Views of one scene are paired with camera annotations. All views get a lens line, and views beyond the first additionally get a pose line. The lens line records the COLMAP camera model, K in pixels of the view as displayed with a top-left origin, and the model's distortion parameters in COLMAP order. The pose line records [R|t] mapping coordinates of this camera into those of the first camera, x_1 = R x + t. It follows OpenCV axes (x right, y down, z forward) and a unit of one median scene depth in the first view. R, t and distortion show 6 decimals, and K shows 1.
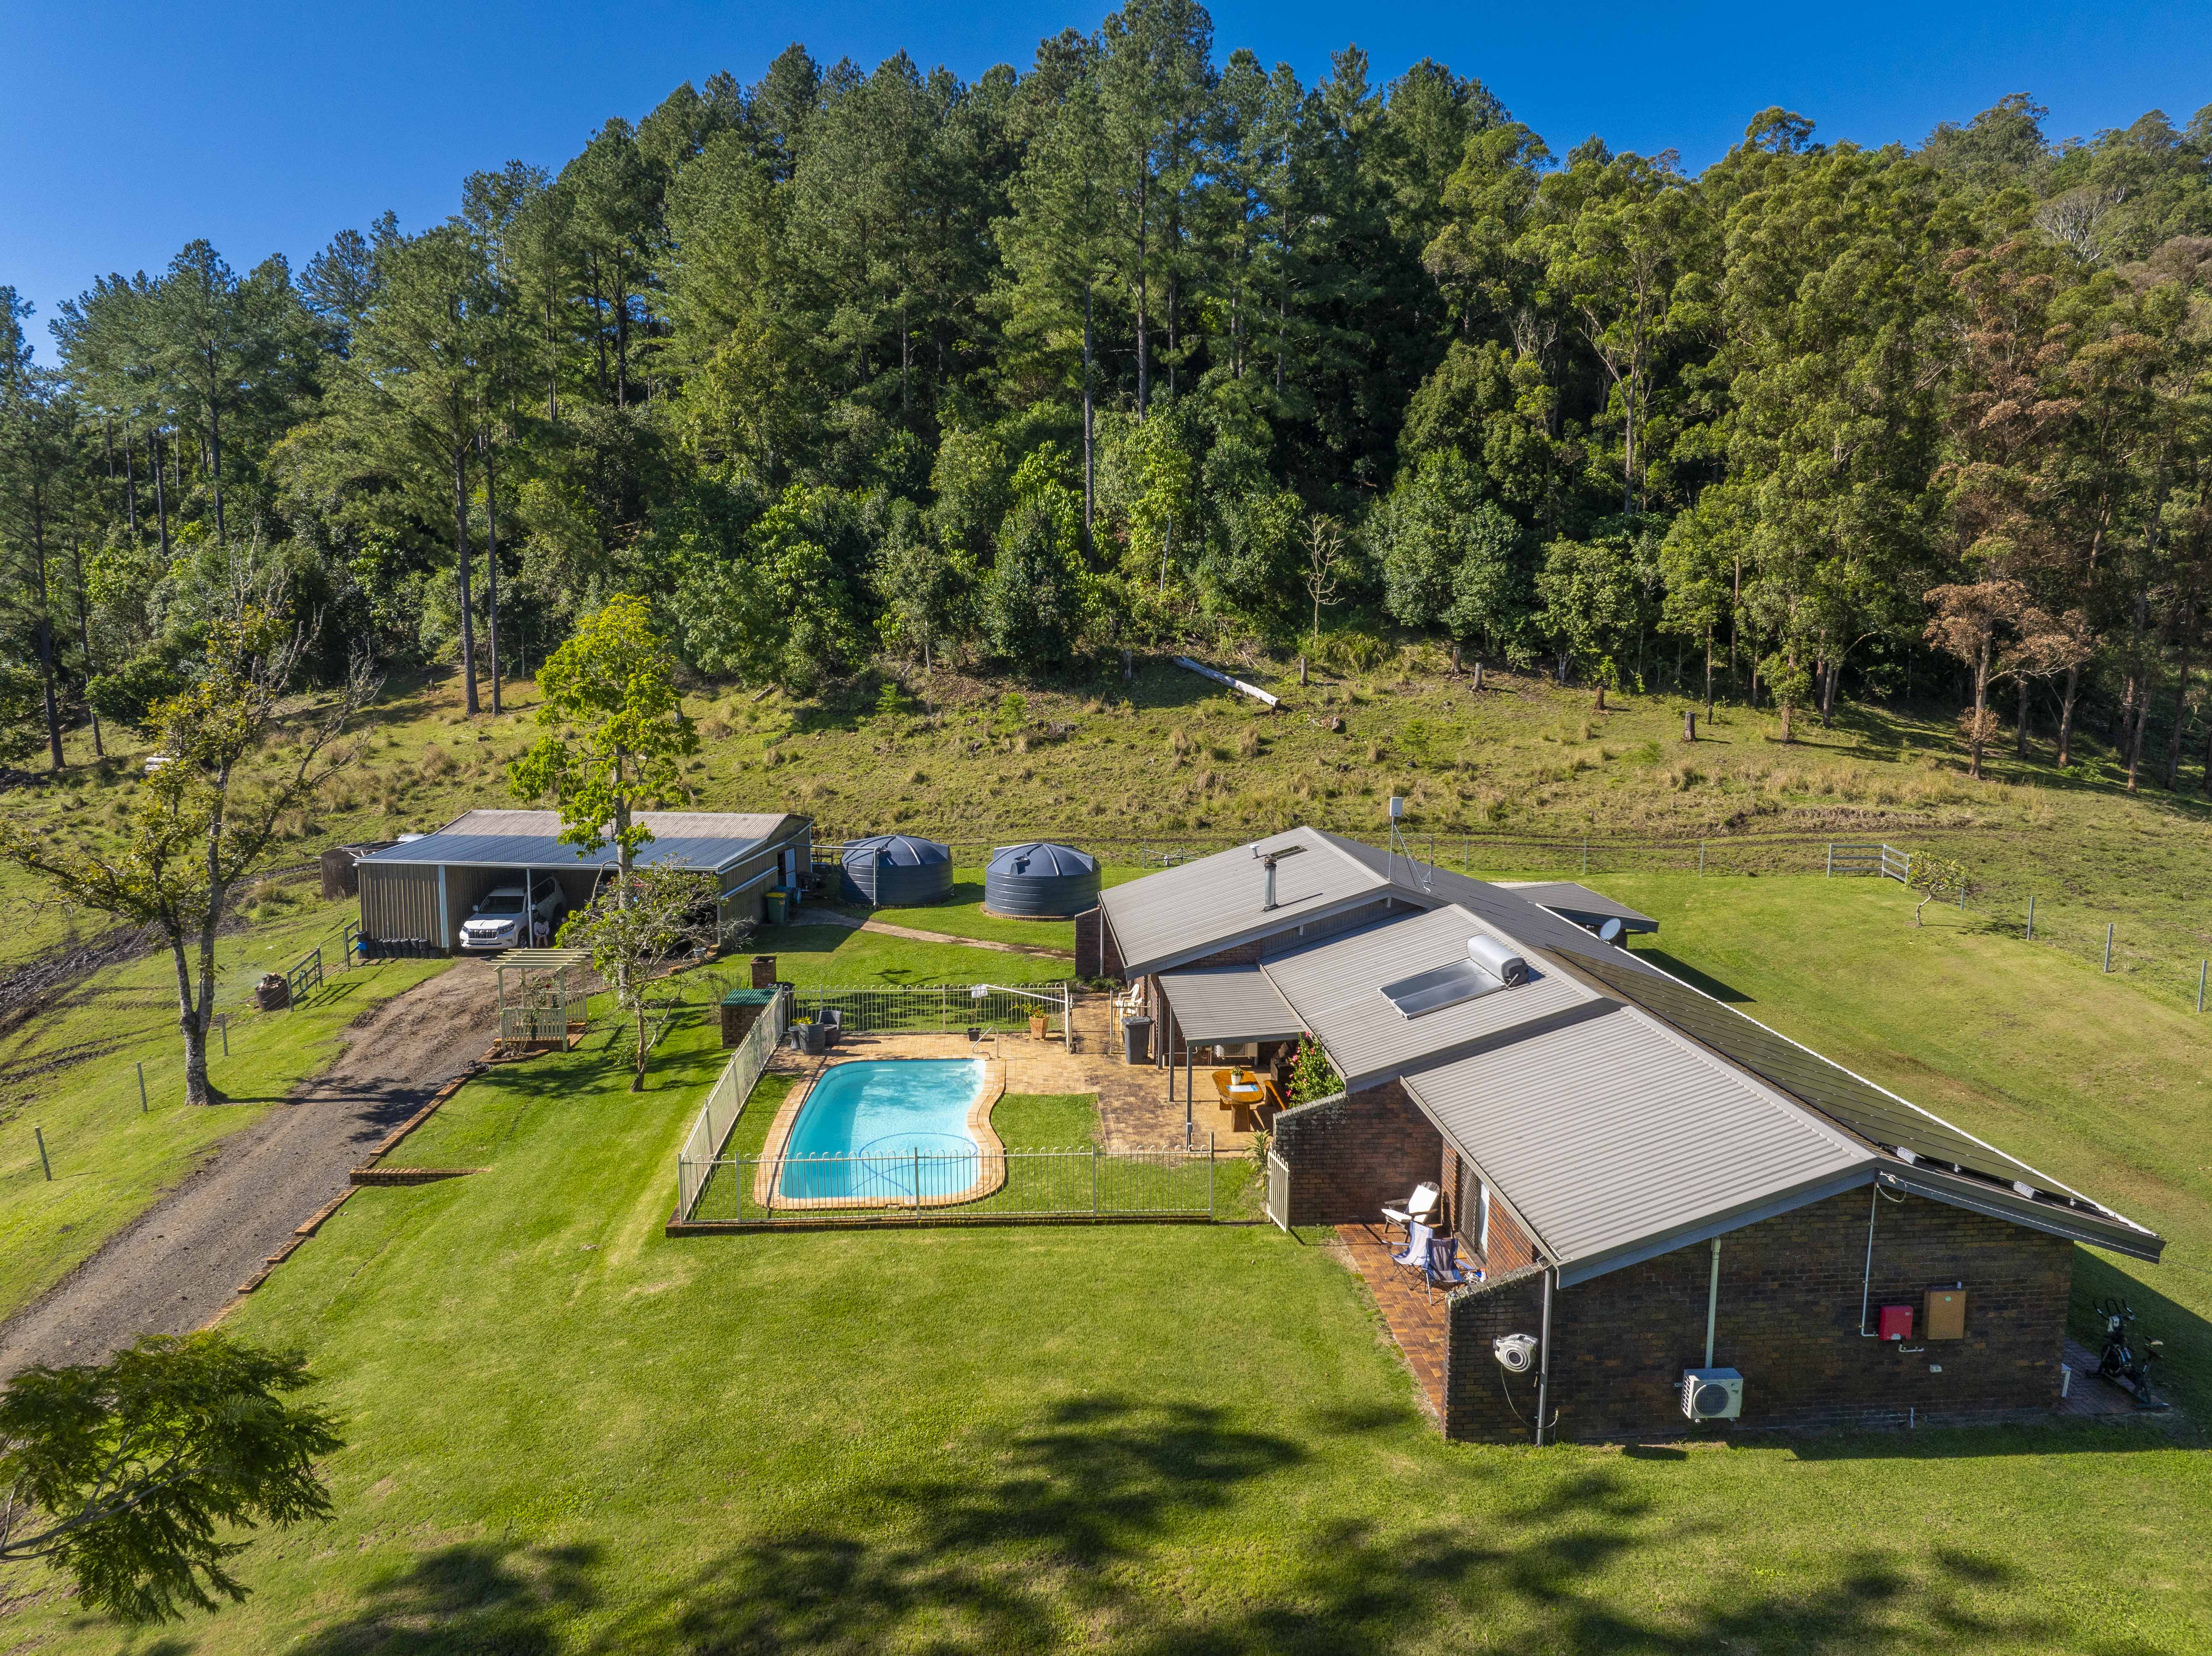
lens RADIAL K [[1555.3, 0, 1106.0], [0, 1555.3, 828.0], [0, 0, 1]] dist [-0.028217, -0.006733]
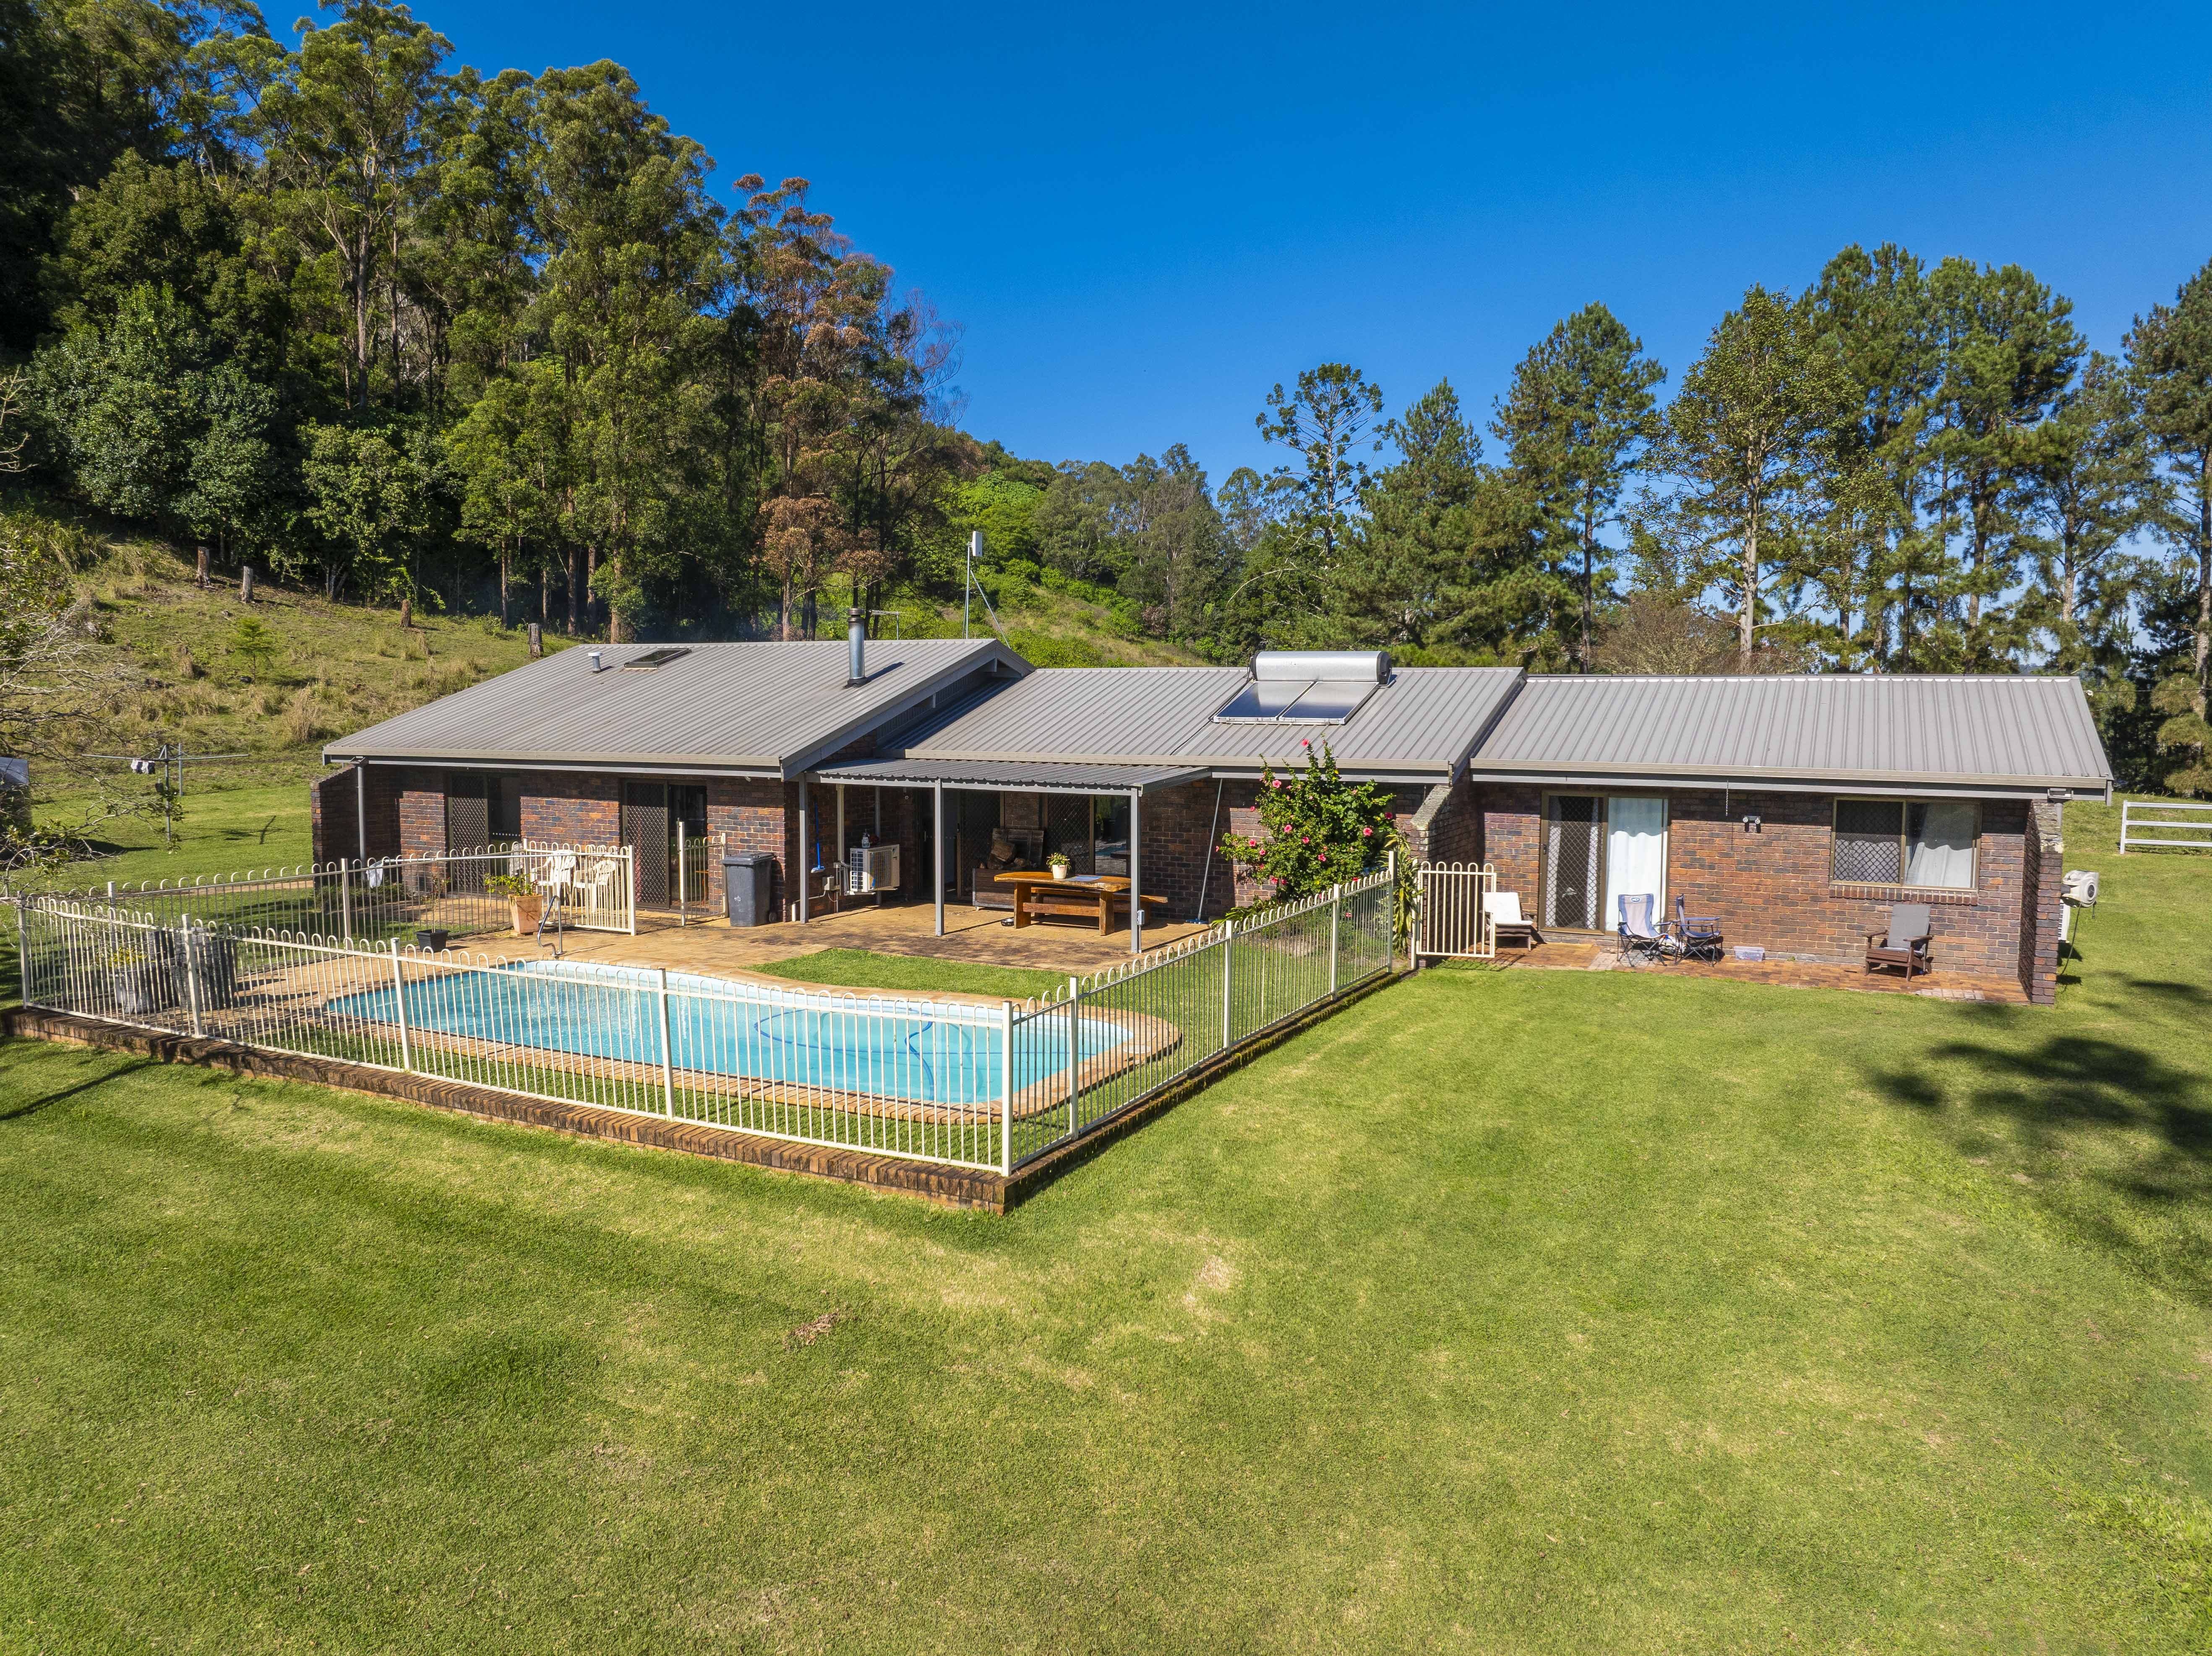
lens RADIAL K [[1559.9, 0, 1106.0], [0, 1559.9, 828.0], [0, 0, 1]] dist [-0.057403, 0.029791]
pose [[0.499147, -0.074669, 0.863294, -0.207163], [0.113253, 0.993356, 0.020437, 0.053240], [-0.859085, 0.087570, 0.504287, 0.257535]]
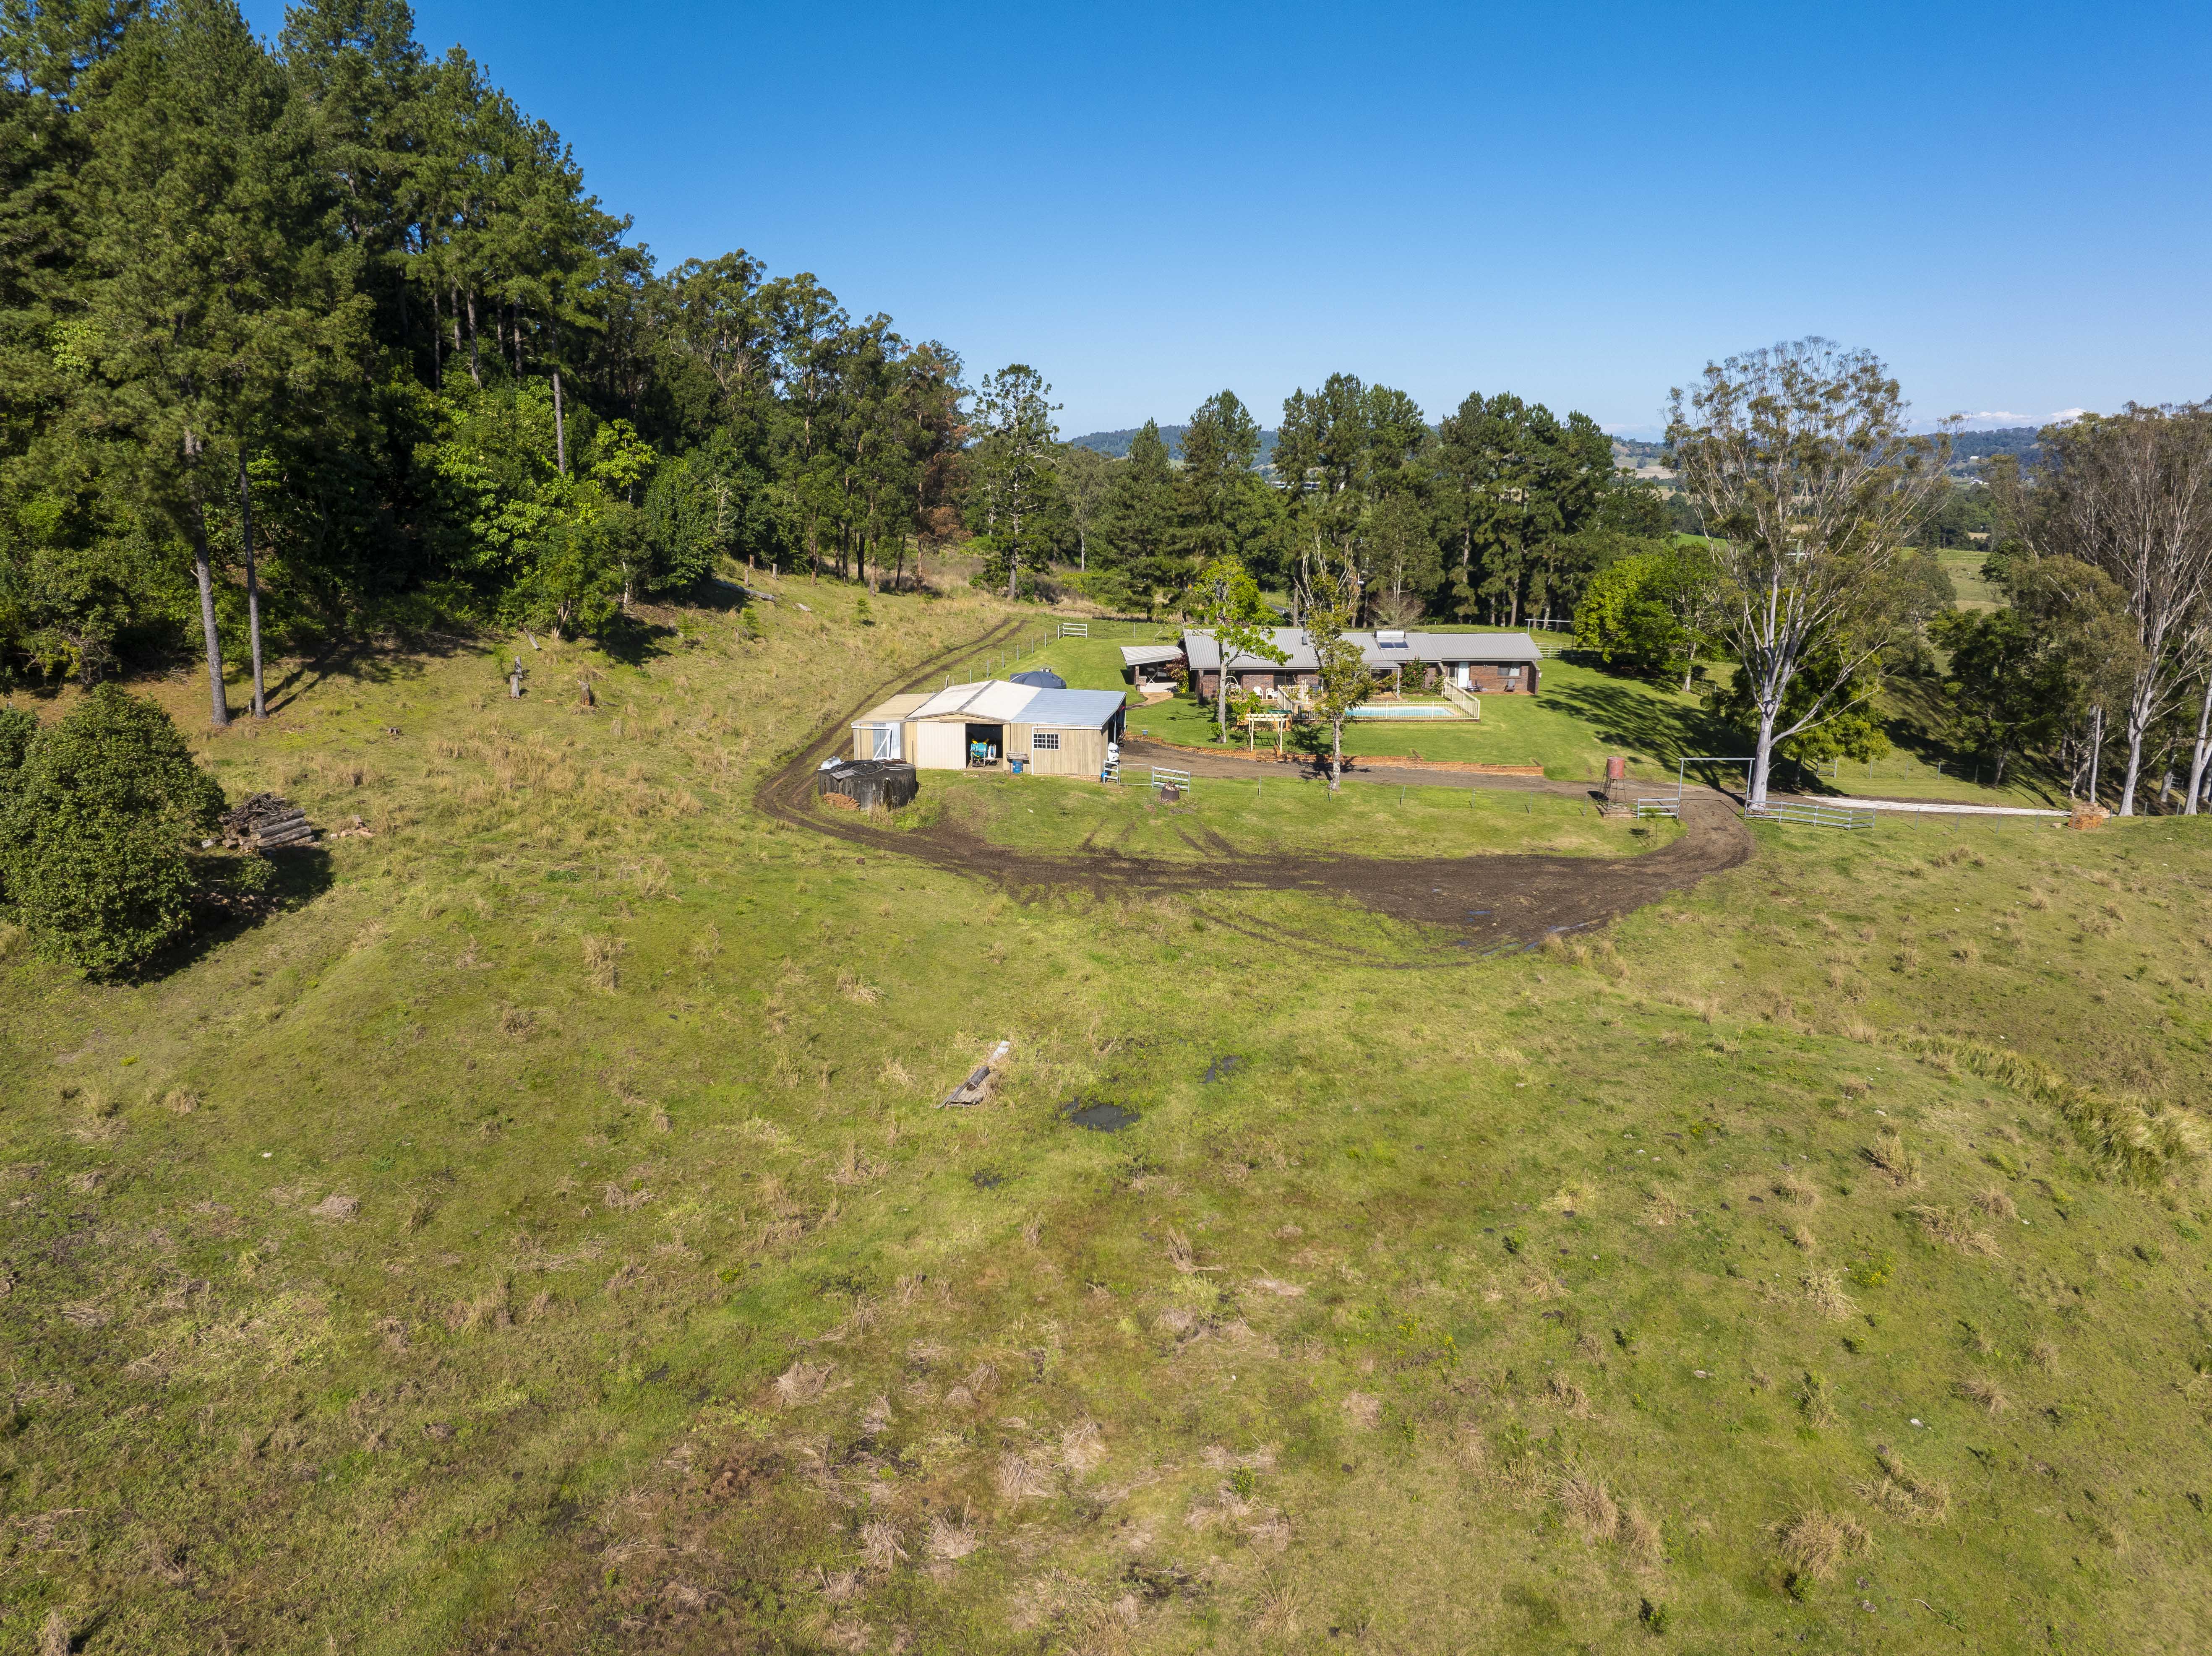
lens RADIAL K [[1555.3, 0, 1106.0], [0, 1555.3, 828.0], [0, 0, 1]] dist [-0.028217, -0.006733]
pose [[0.024578, -0.237080, 0.971179, -1.384954], [0.132558, 0.963667, 0.231891, -0.168782], [-0.990870, 0.123039, 0.055112, 0.586644]]
